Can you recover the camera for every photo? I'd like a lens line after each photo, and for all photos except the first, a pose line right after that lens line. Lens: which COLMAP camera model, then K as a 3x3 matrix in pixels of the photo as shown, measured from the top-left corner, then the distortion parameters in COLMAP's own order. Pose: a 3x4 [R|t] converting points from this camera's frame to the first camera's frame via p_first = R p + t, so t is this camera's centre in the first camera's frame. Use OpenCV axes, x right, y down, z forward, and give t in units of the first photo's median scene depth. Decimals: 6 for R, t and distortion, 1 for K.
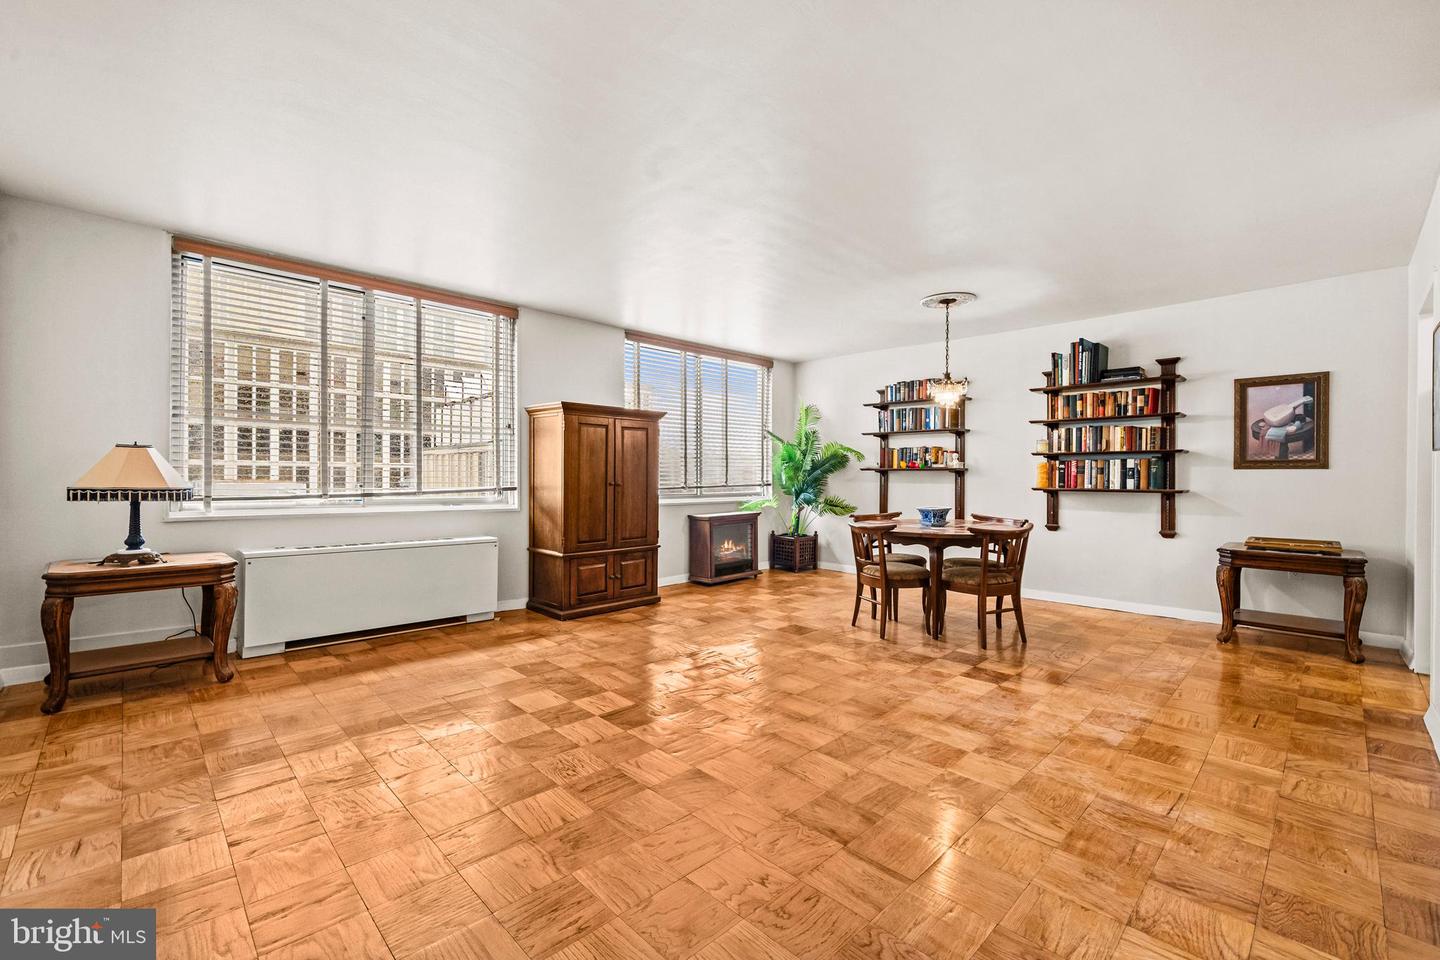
lens RADIAL K [[634.6, 0, 720.1], [0, 634.6, 476.6], [0, 0, 1]] dist [0.000071, 0.000605]
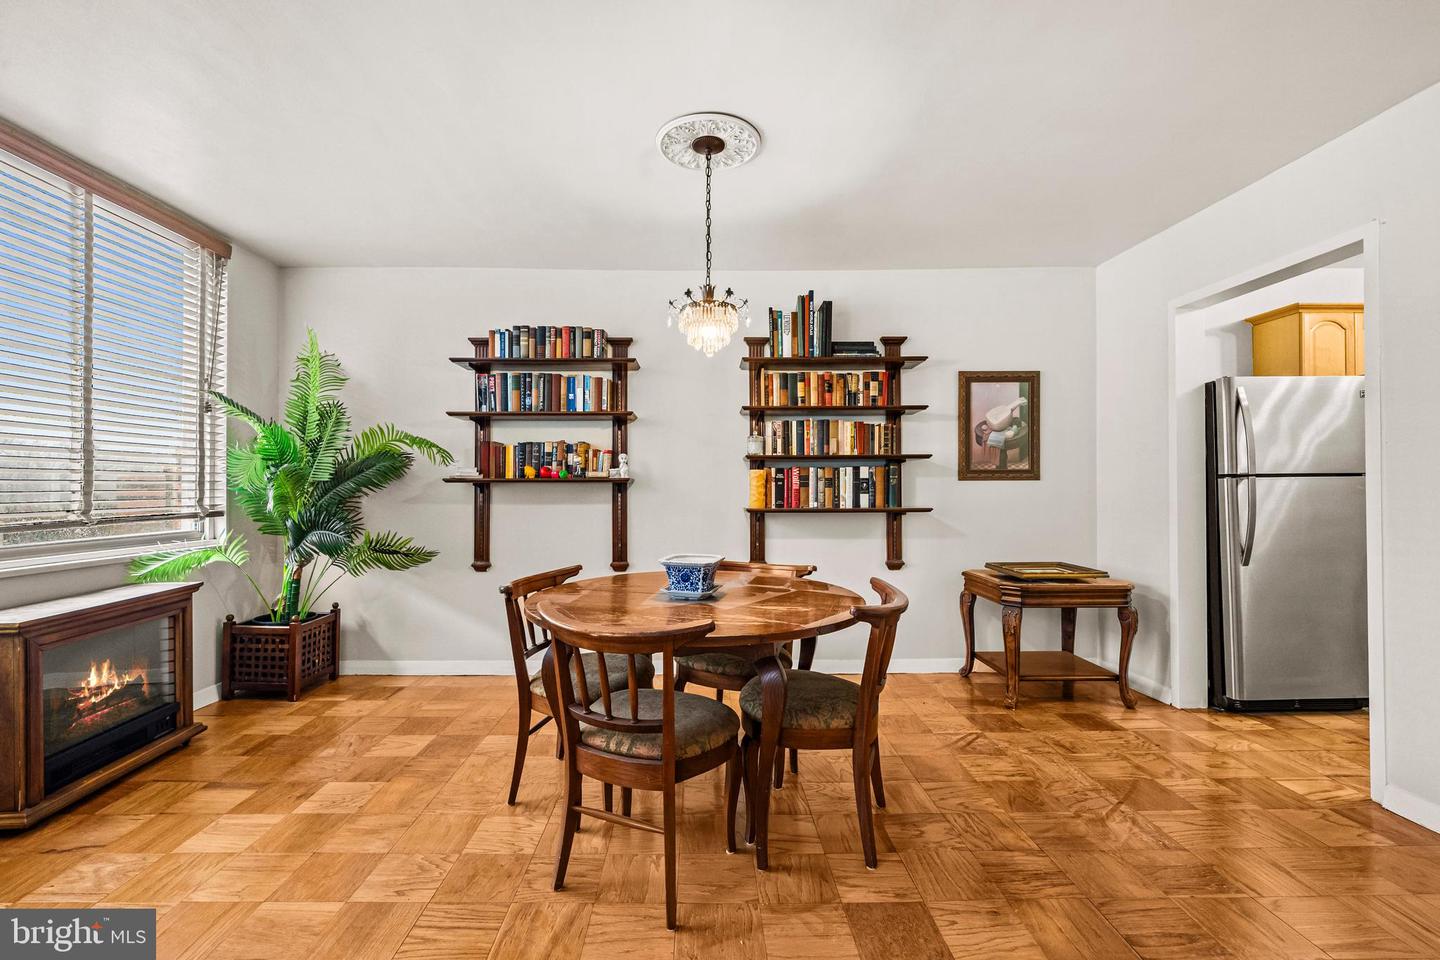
lens RADIAL K [[634.6, 0, 712.7], [0, 634.6, 479.0], [0, 0, 1]] dist [0.000071, 0.000605]
pose [[0.701268, 0.004056, 0.712886, 0.001683], [0.007365, 0.999889, -0.012934, -0.004667], [-0.712860, 0.014320, 0.701160, 0.561233]]
